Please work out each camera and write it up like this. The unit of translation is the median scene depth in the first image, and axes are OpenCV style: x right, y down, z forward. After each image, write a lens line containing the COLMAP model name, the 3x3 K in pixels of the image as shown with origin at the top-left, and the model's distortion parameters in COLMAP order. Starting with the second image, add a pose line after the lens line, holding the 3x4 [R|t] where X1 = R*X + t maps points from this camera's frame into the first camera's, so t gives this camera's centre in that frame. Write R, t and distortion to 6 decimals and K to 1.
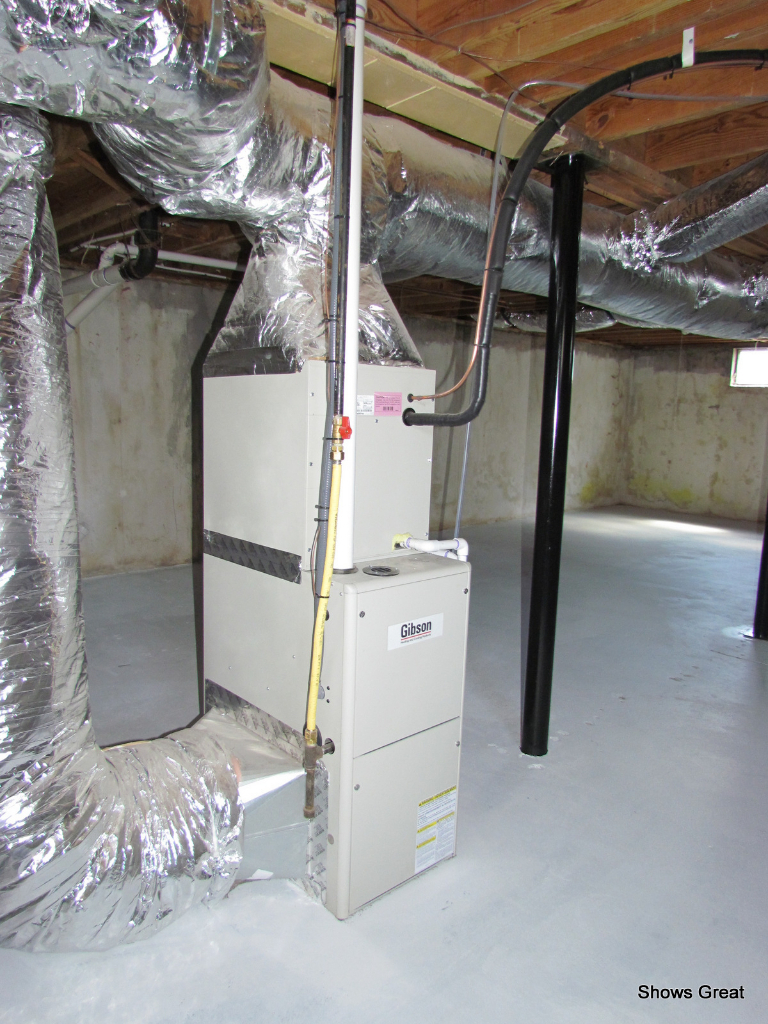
lens RADIAL K [[721.2, 0, 381.4], [0, 721.2, 521.9], [0, 0, 1]] dist [-0.023999, 0.000241]
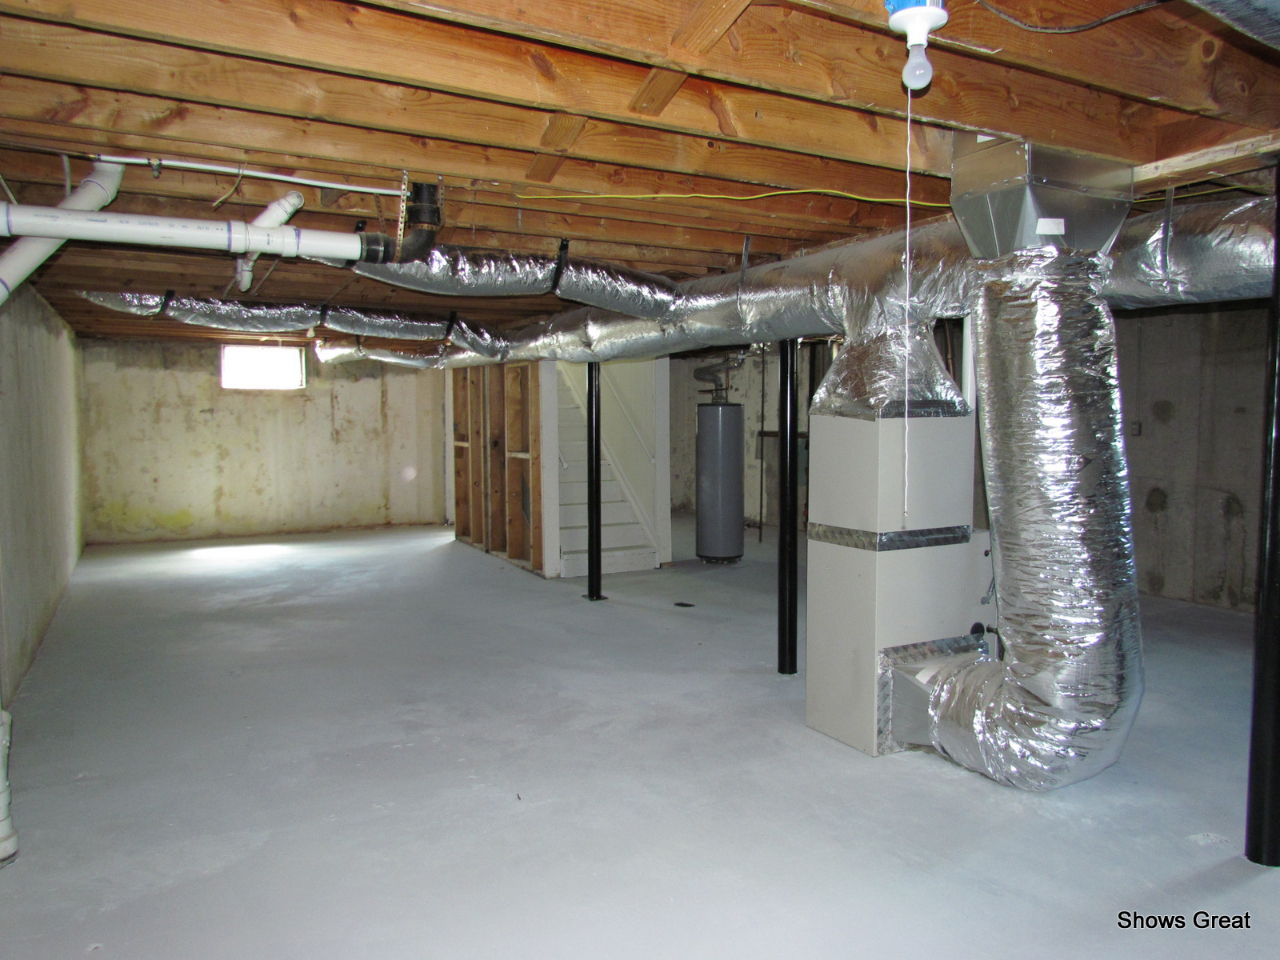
lens RADIAL K [[901.4, 0, 640.0], [0, 901.4, 480.0], [0, 0, 1]] dist [-0.023999, 0.000241]
pose [[0.245135, -0.092123, 0.965102, -0.444997], [0.165016, 0.984914, 0.052101, -0.048712], [-0.955342, 0.146486, 0.256639, 0.238373]]
